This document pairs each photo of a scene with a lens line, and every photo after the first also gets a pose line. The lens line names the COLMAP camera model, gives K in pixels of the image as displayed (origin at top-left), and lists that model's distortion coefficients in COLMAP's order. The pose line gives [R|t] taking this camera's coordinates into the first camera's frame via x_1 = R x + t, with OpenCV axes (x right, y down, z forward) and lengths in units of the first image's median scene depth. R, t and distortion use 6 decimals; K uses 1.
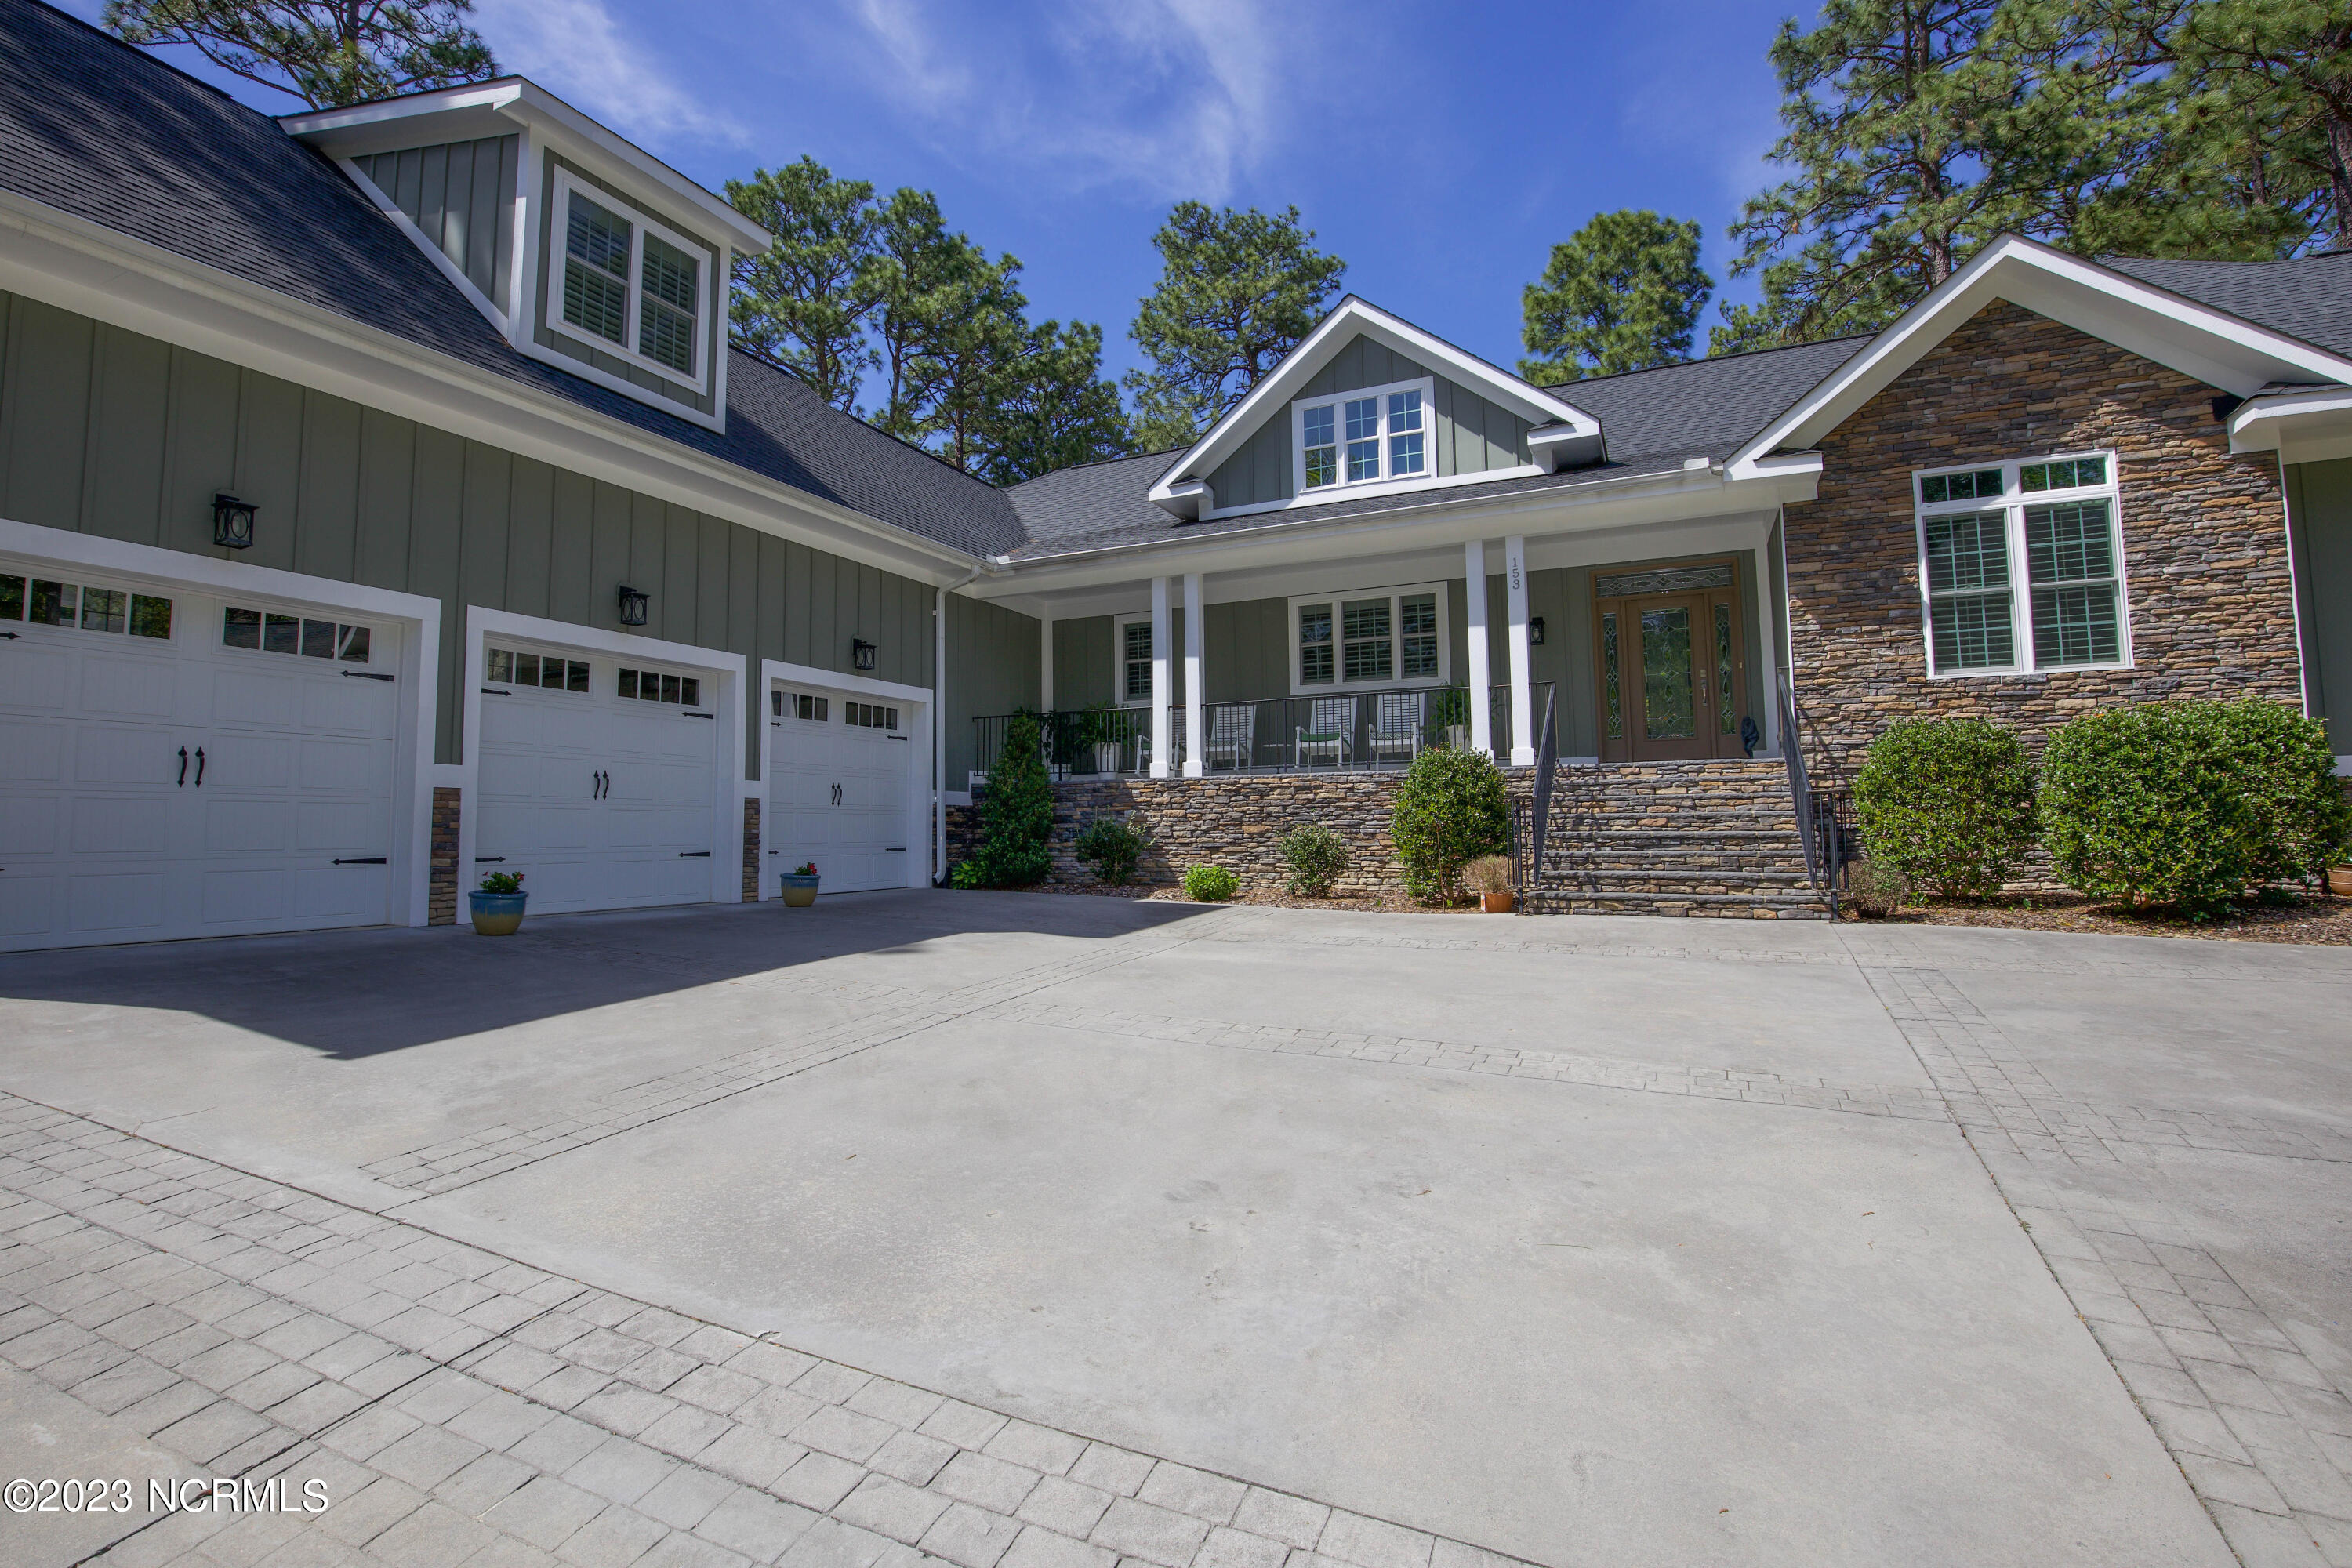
lens RADIAL K [[1100.1, 0, 1171.8], [0, 1100.1, 729.8], [0, 0, 1]] dist [-0.034376, 0.010955]
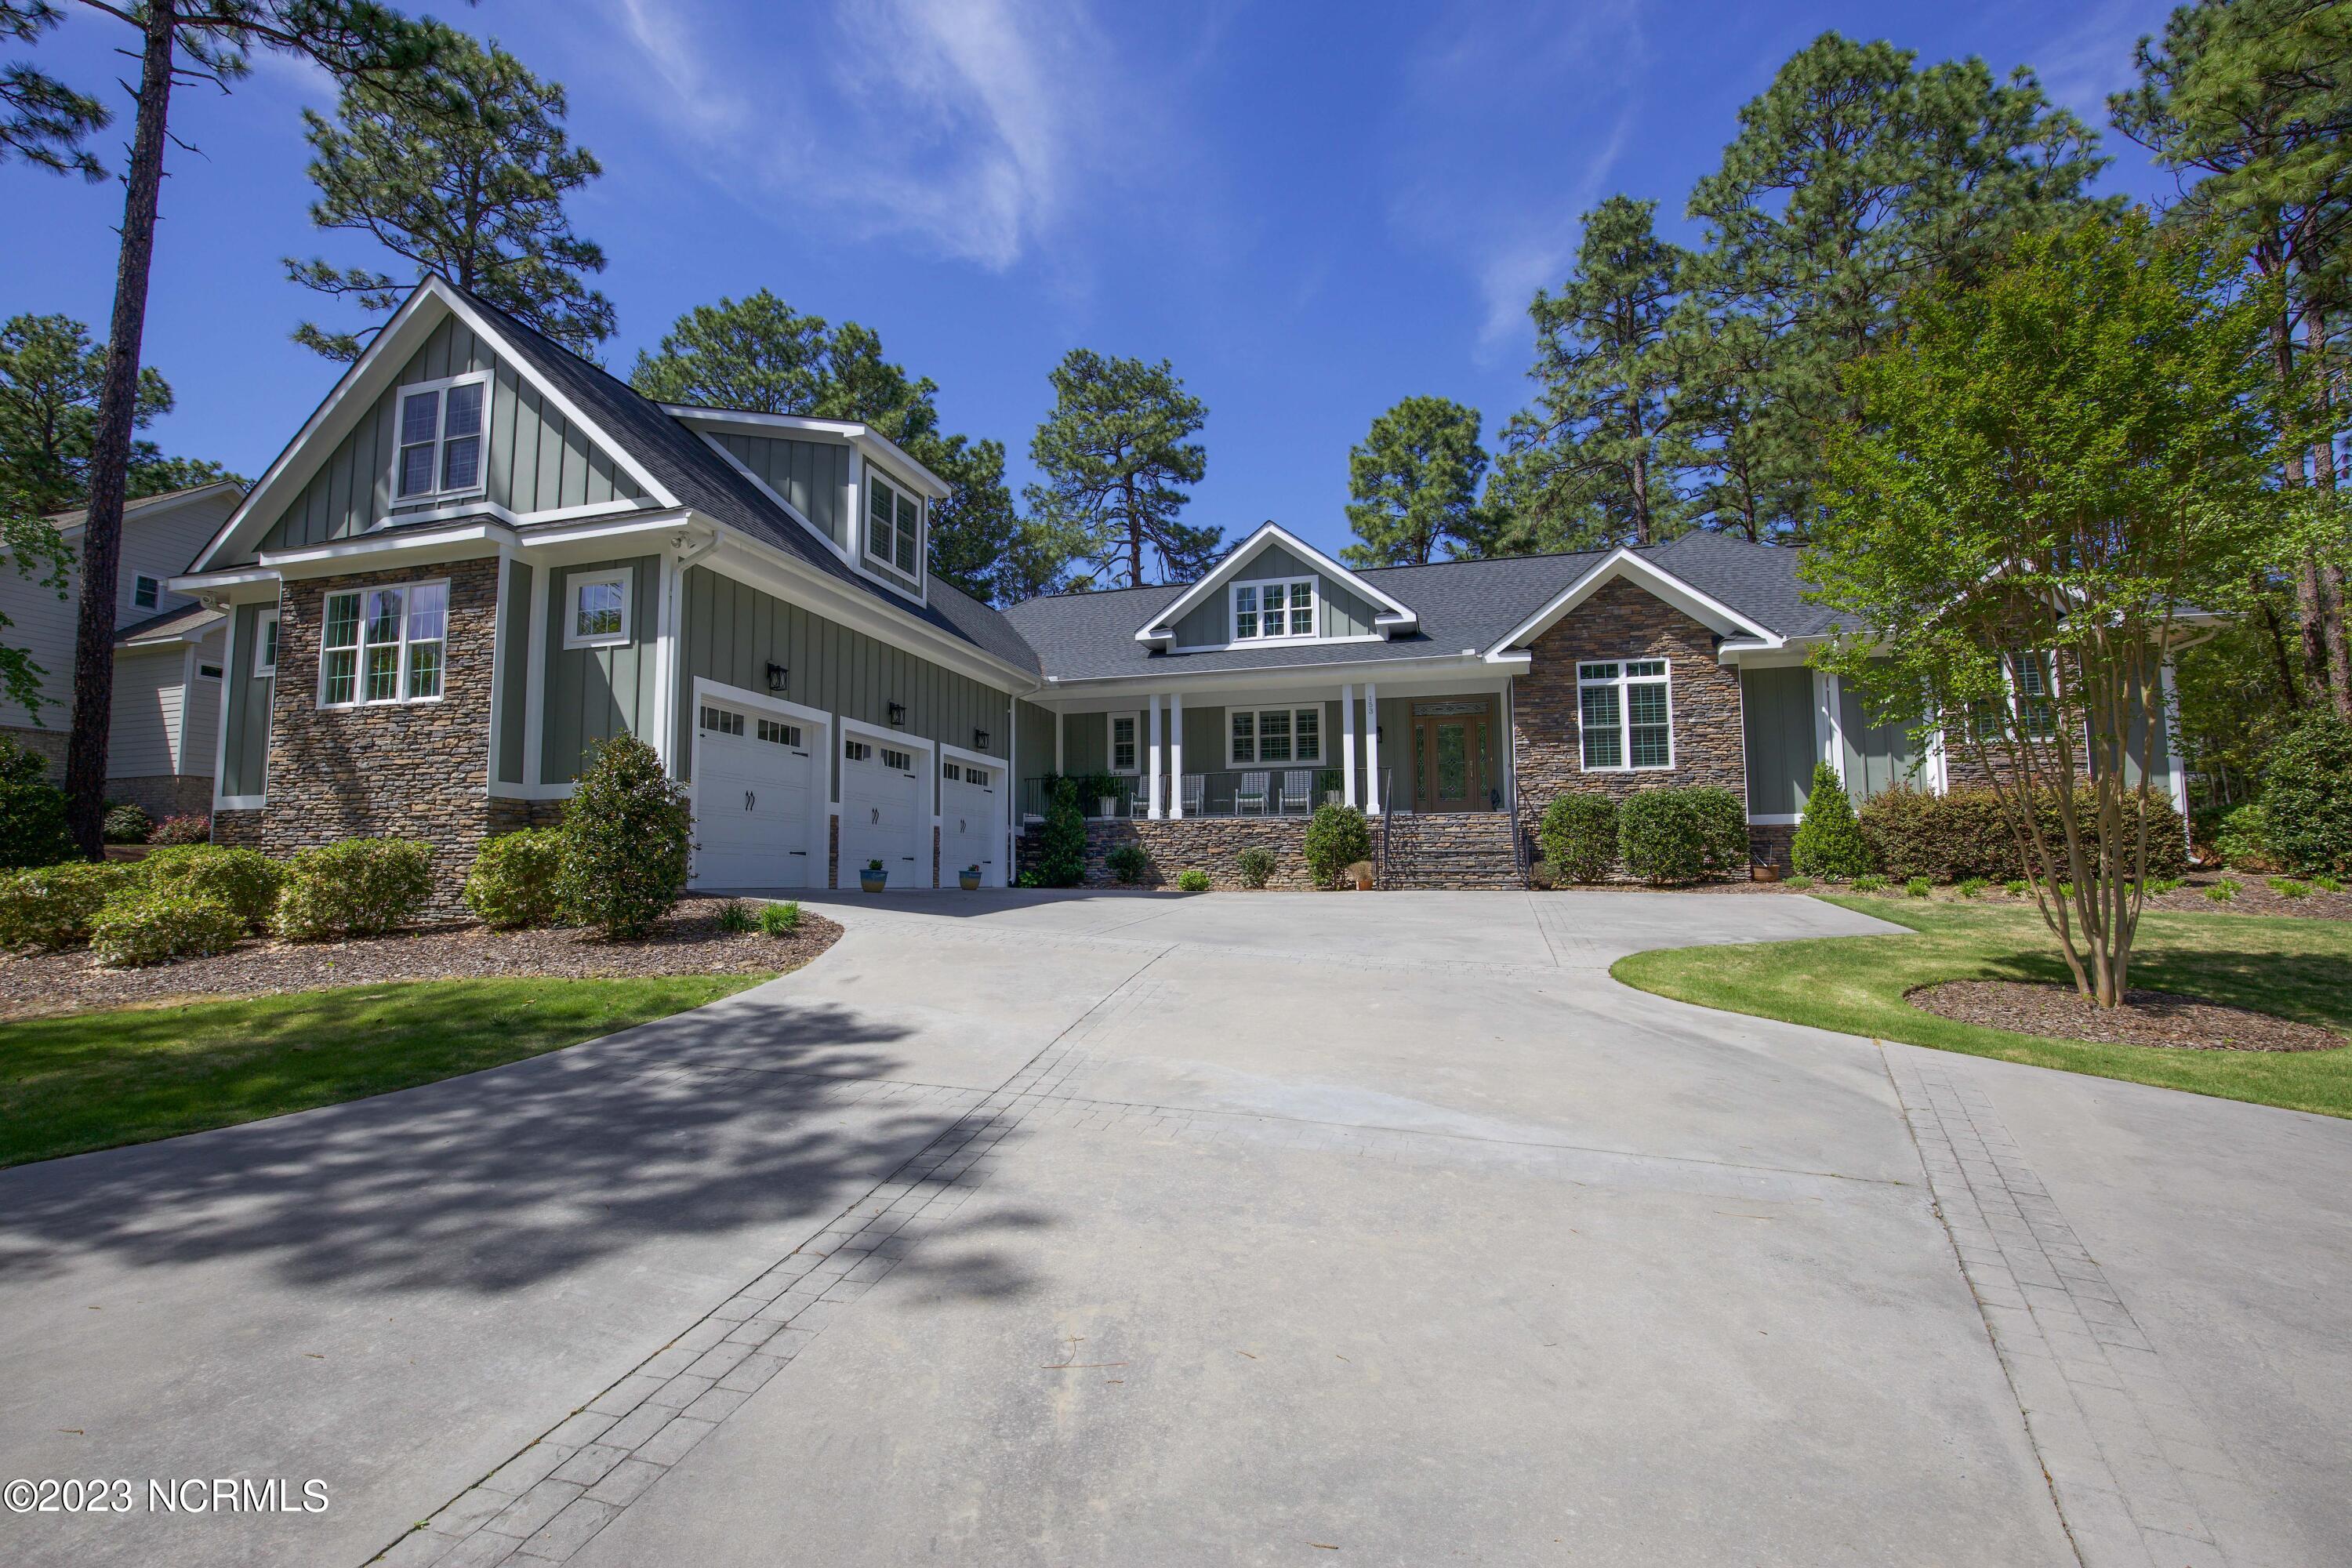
lens RADIAL K [[1059.6, 0, 1178.8], [0, 1059.6, 771.0], [0, 0, 1]] dist [-0.020916, 0.000461]
pose [[0.984246, 0.022897, 0.175315, -0.242520], [-0.020394, 0.999663, -0.016064, -0.002745], [-0.175624, 0.012235, 0.984381, -0.525020]]
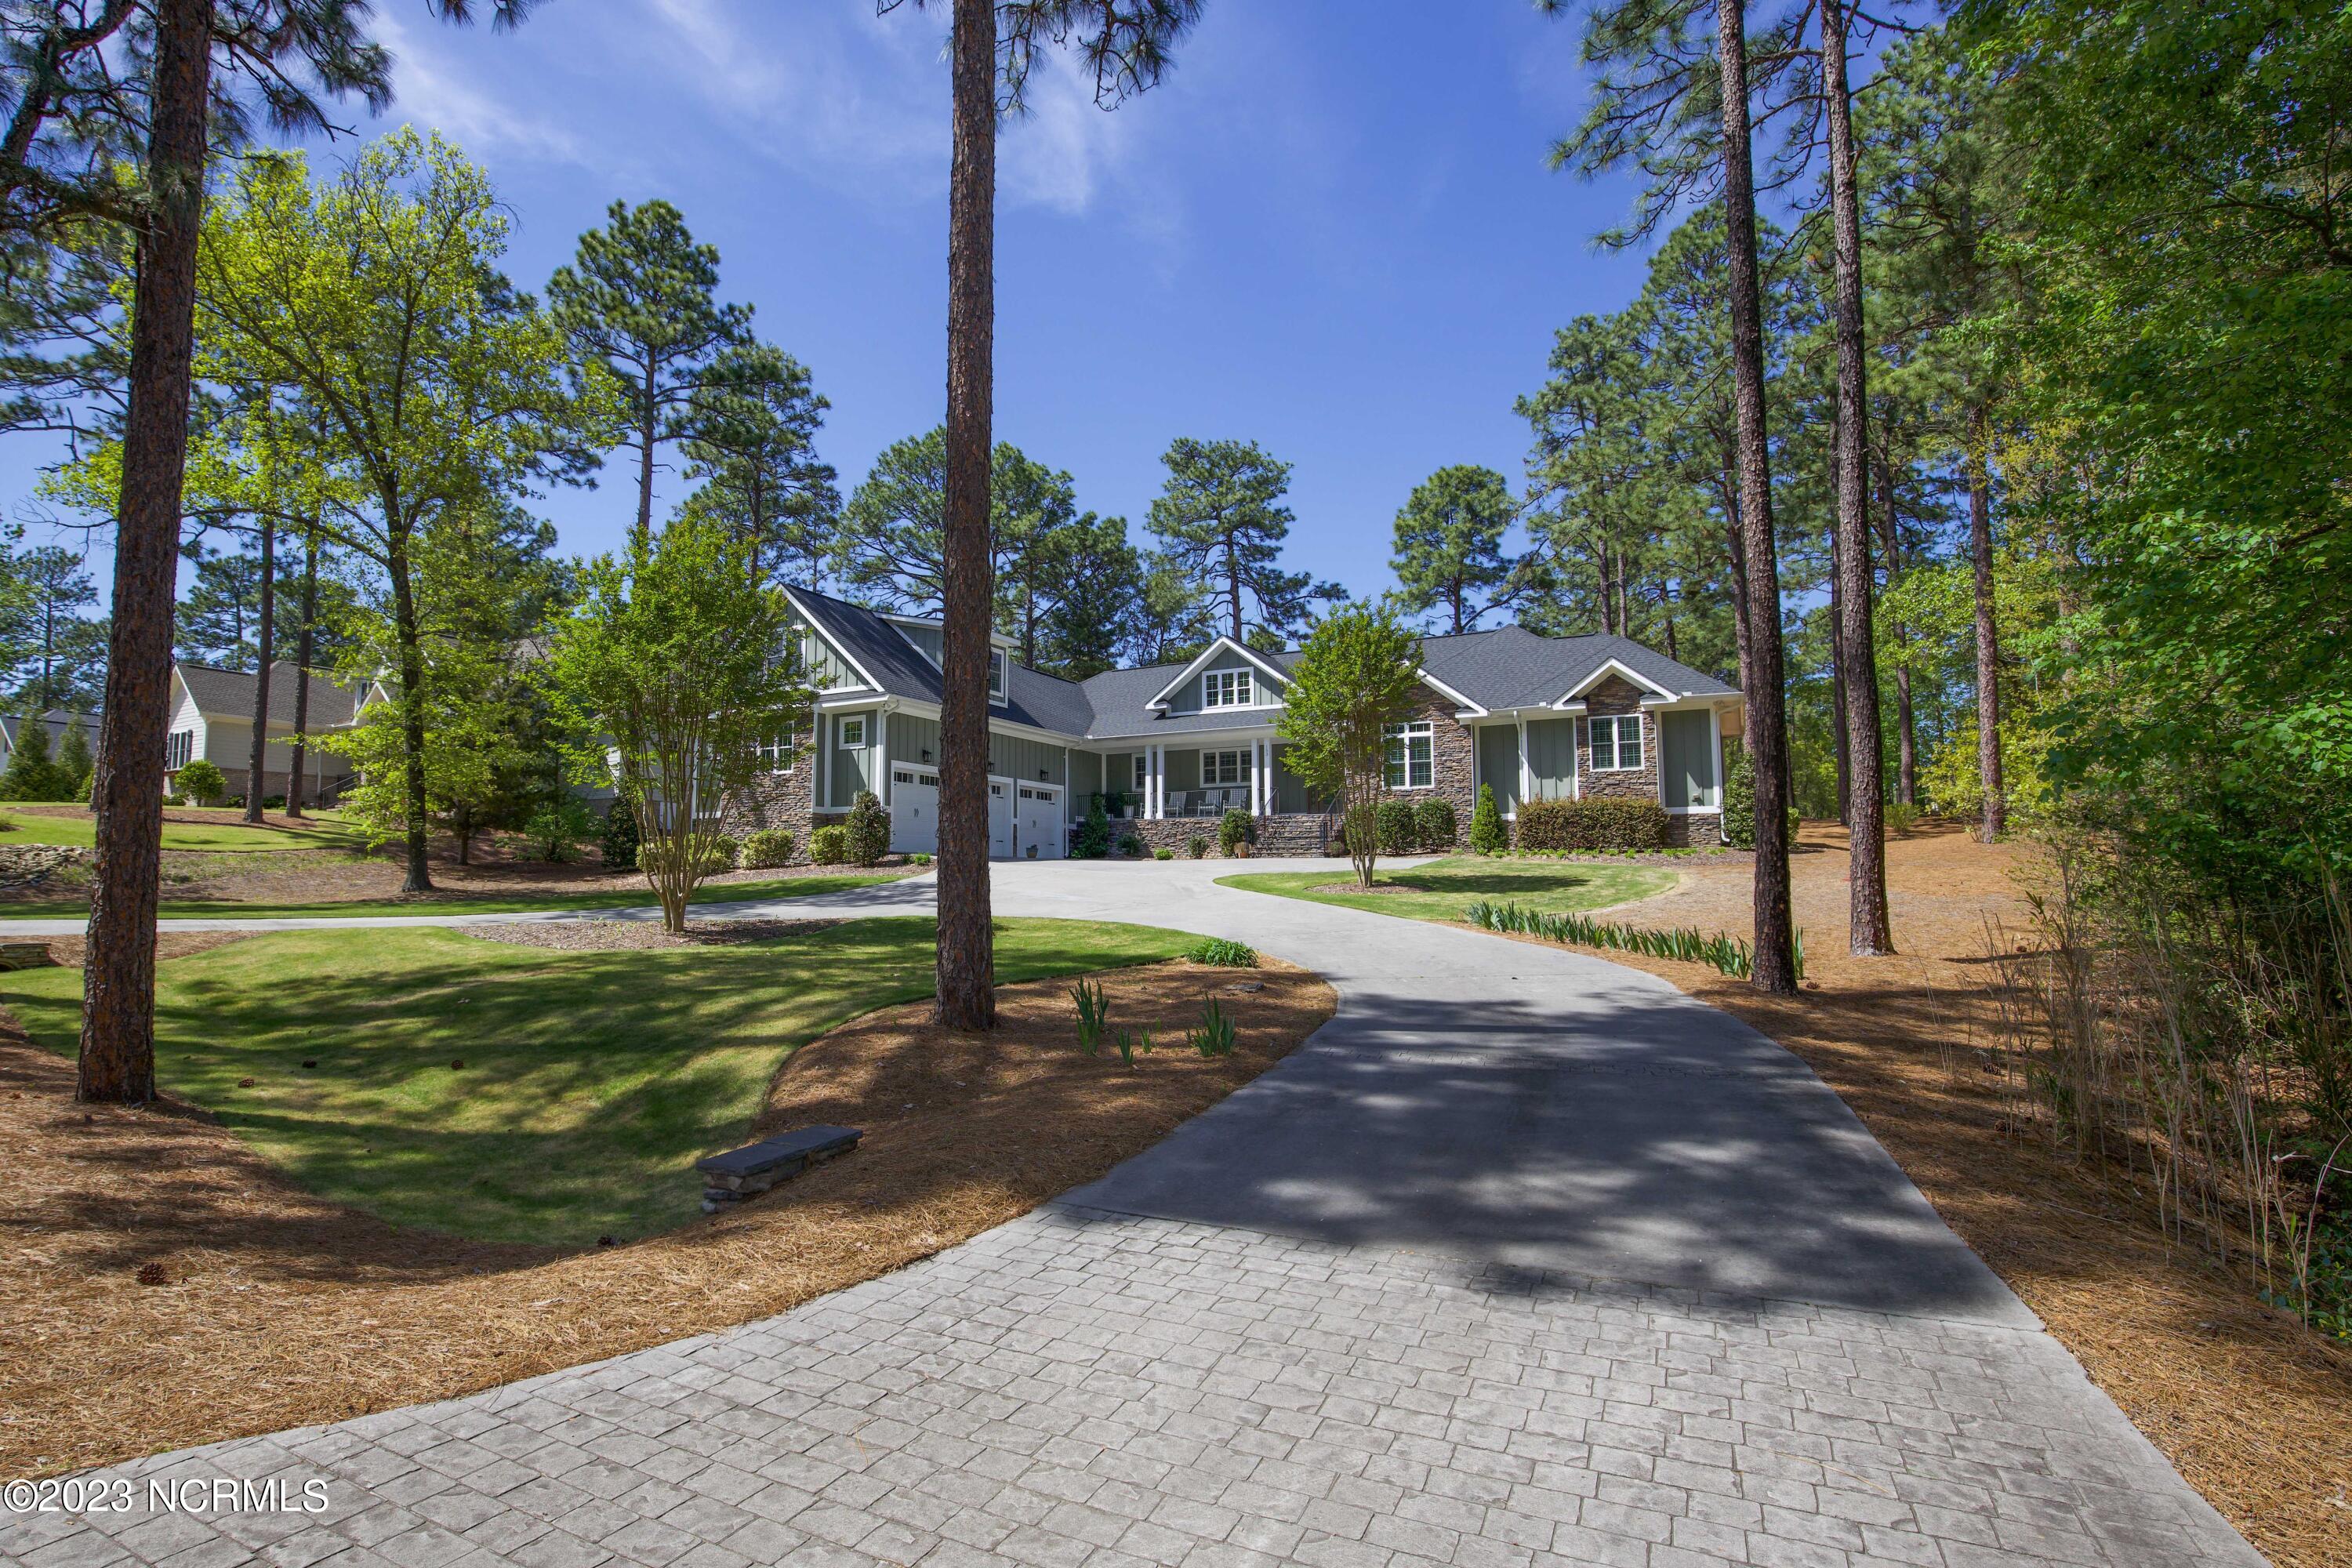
lens RADIAL K [[1142.4, 0, 1159.8], [0, 1142.4, 763.5], [0, 0, 1]] dist [-0.029878, 0.000143]
pose [[0.999490, 0.005987, -0.031374, 0.104429], [-0.006427, 0.999882, -0.013942, -0.053471], [0.031287, 0.014137, 0.999410, -1.791813]]
